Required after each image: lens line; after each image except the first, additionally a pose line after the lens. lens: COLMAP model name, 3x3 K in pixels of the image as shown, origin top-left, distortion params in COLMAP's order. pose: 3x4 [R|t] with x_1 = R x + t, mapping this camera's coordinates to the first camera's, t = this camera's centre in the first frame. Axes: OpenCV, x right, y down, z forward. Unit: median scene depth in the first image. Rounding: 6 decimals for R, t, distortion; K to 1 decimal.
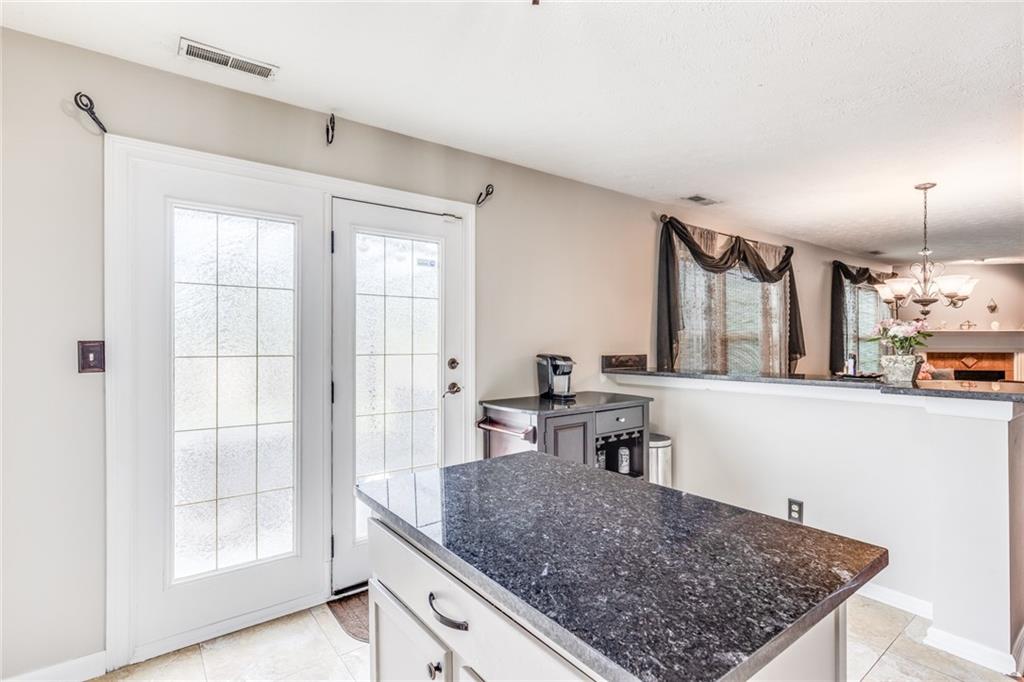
lens RADIAL K [[498.1, 0, 512.0], [0, 498.1, 341.0], [0, 0, 1]] dist [-0.001634, -0.000039]
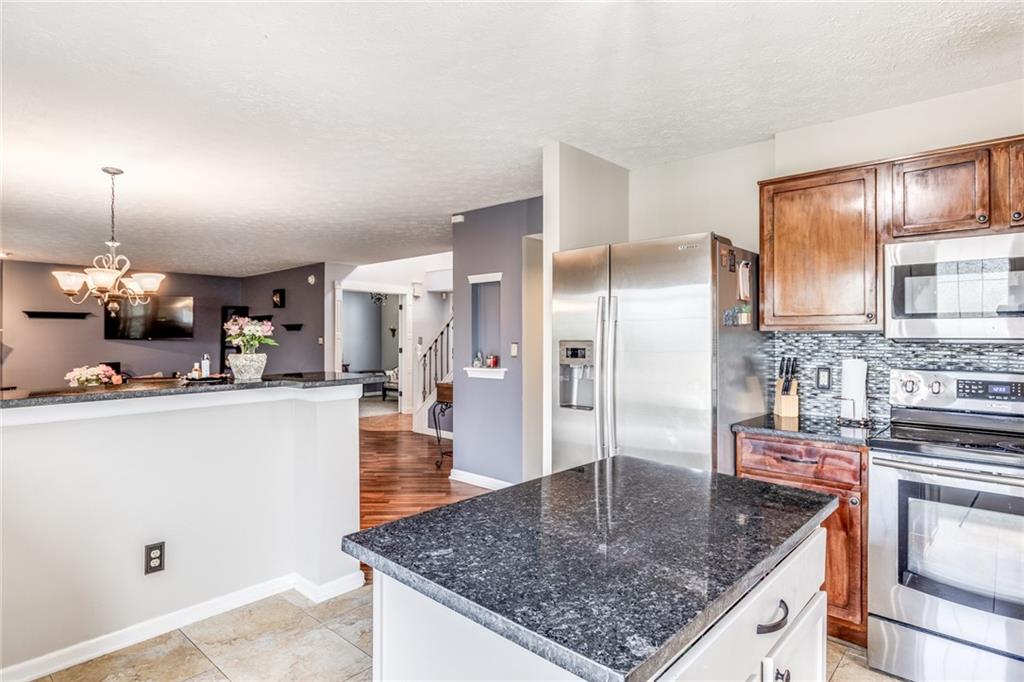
lens RADIAL K [[559.7, 0, 512.0], [0, 559.7, 341.0], [0, 0, 1]] dist [0.000056, -0.000411]
pose [[-0.182545, -0.003790, 0.983190, -0.394295], [0.005494, 0.999973, 0.004875, -0.000488], [-0.983182, 0.006292, -0.182519, 0.601704]]
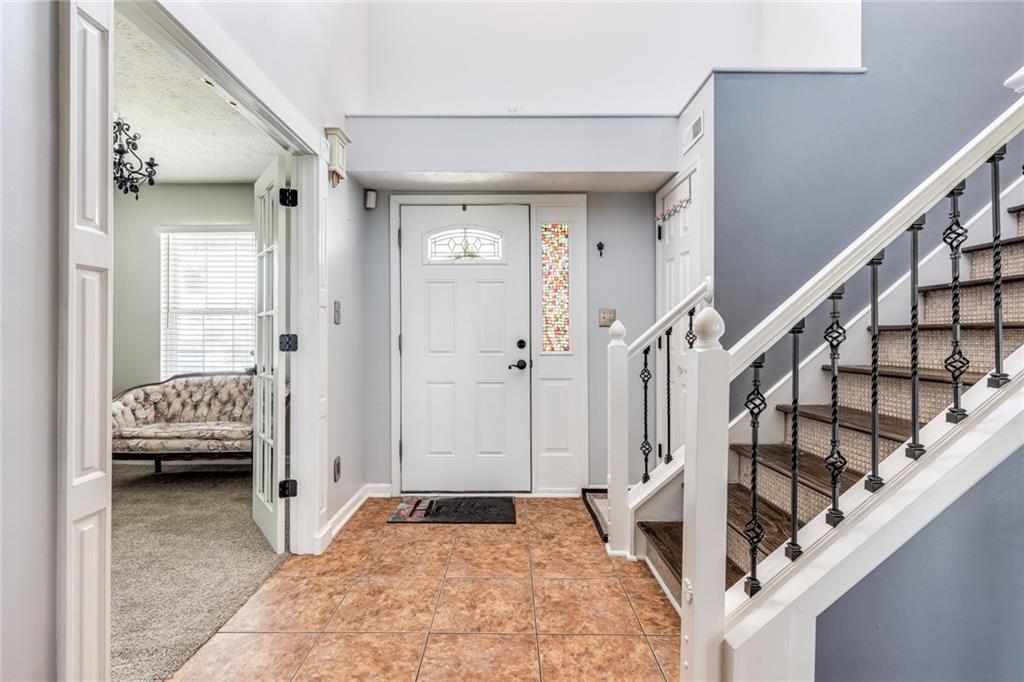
lens RADIAL K [[464.6, 0, 503.7], [0, 464.6, 331.5], [0, 0, 1]] dist [0.003495, 0.000493]
pose [[-0.787916, 0.001581, 0.615781, 2.229888], [0.002779, 0.999996, 0.000987, 0.048615], [-0.615777, 0.002489, -0.787917, 1.062436]]
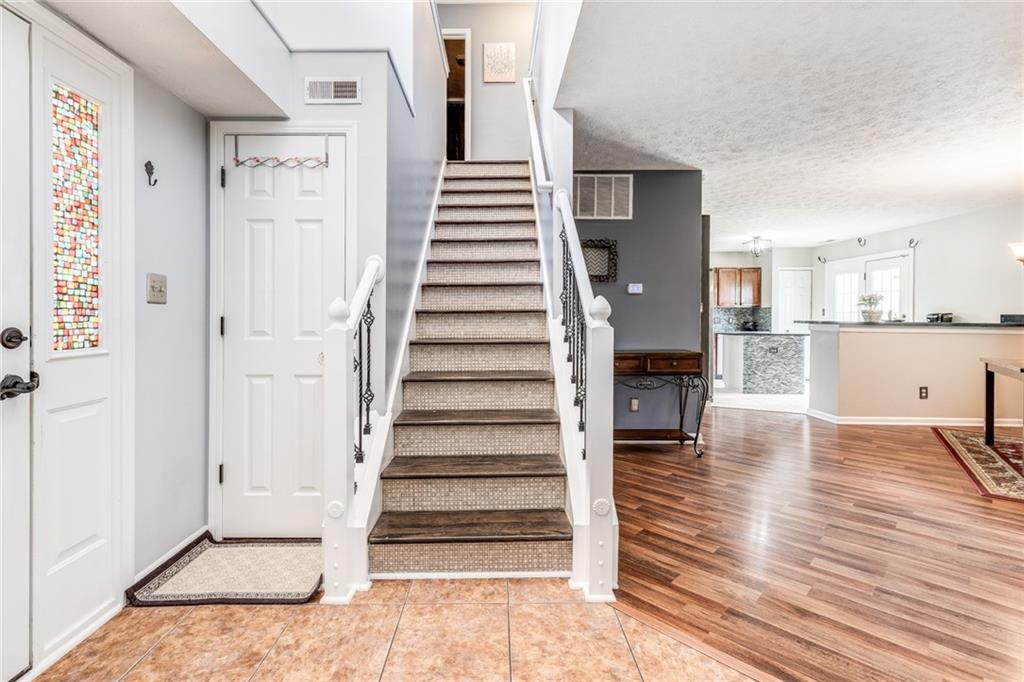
lens RADIAL K [[465.3, 0, 498.5], [0, 465.3, 318.5], [0, 0, 1]] dist [0.004703, 0.000294]
pose [[-0.608701, 0.001119, -0.793399, 2.975097], [-0.005785, 0.999966, 0.005848, 0.054466], [0.793378, 0.008150, -0.608674, 0.842735]]
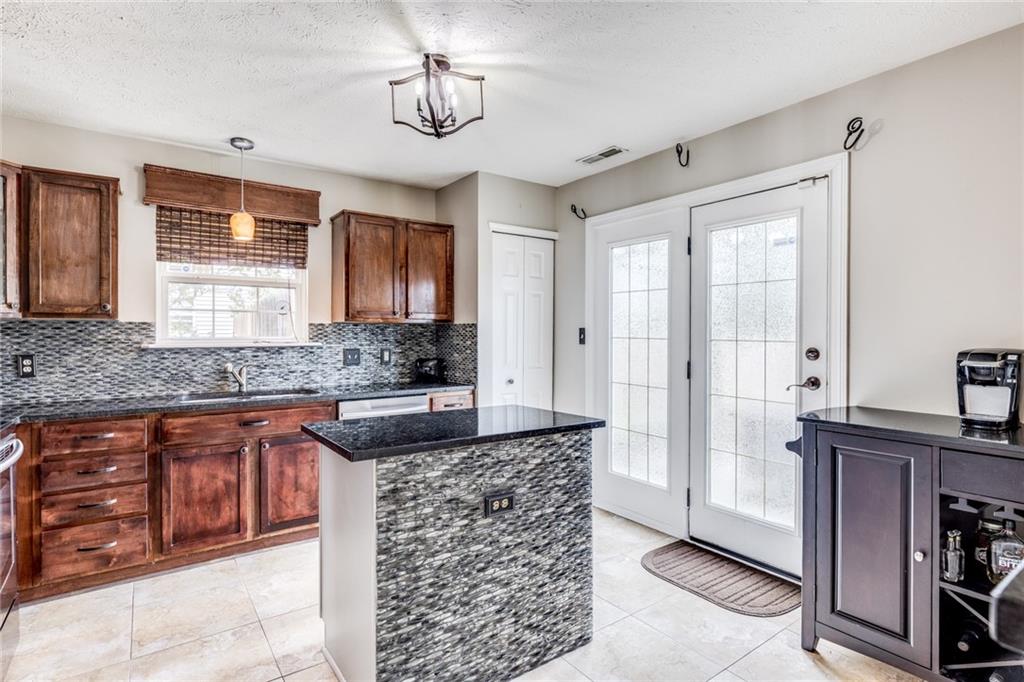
lens RADIAL K [[507.6, 0, 512.8], [0, 507.6, 335.2], [0, 0, 1]] dist [-0.002190, -0.000729]
pose [[-0.029099, 0.004075, -0.999568, 0.774886], [-0.003357, 0.999986, 0.004174, 0.012909], [0.999571, 0.003477, -0.029085, 0.534004]]
